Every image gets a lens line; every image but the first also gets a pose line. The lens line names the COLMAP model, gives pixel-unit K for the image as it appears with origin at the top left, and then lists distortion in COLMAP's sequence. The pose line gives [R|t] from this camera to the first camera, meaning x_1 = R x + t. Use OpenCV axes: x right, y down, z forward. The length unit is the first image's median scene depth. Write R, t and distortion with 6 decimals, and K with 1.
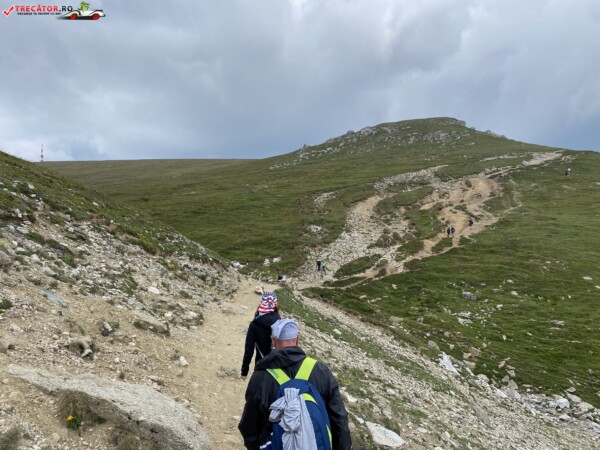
lens RADIAL K [[454.7, 0, 297.0], [0, 454.7, 222.3], [0, 0, 1]] dist [0.058131, -0.074855]
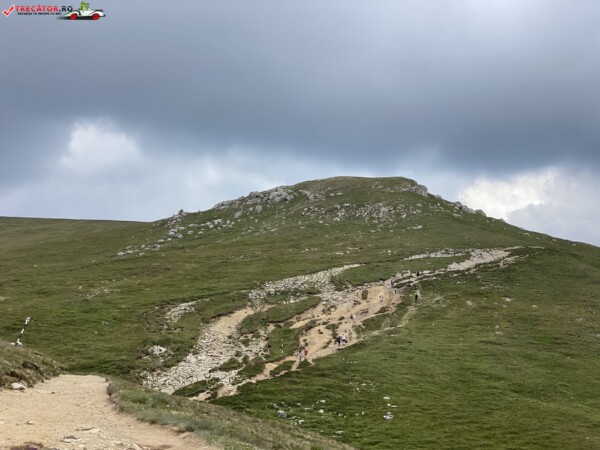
lens RADIAL K [[896.4, 0, 304.6], [0, 896.4, 223.1], [0, 0, 1]] dist [0.084196, 0.000000]
pose [[0.990964, 0.028996, 0.130959, 0.092307], [-0.012504, 0.992073, -0.125039, -0.016491], [-0.133547, 0.122271, 0.983471, -0.807793]]
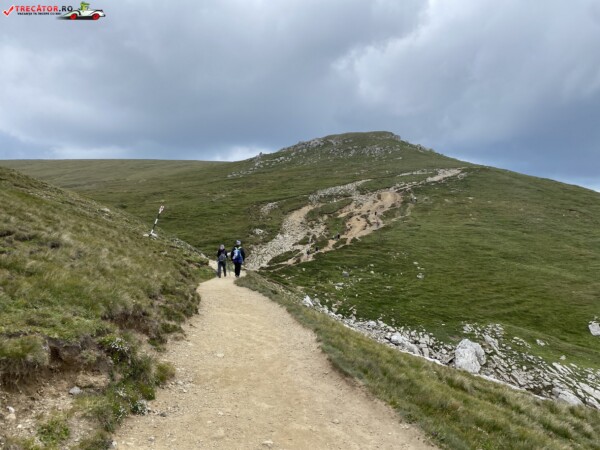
lens RADIAL K [[454.7, 0, 295.3], [0, 454.7, 227.1], [0, 0, 1]] dist [0.058131, -0.074855]
pose [[0.996660, 0.002208, 0.081639, 0.041797], [-0.003275, 0.999911, 0.012942, -0.019650], [-0.081603, -0.013166, 0.996578, -0.420448]]
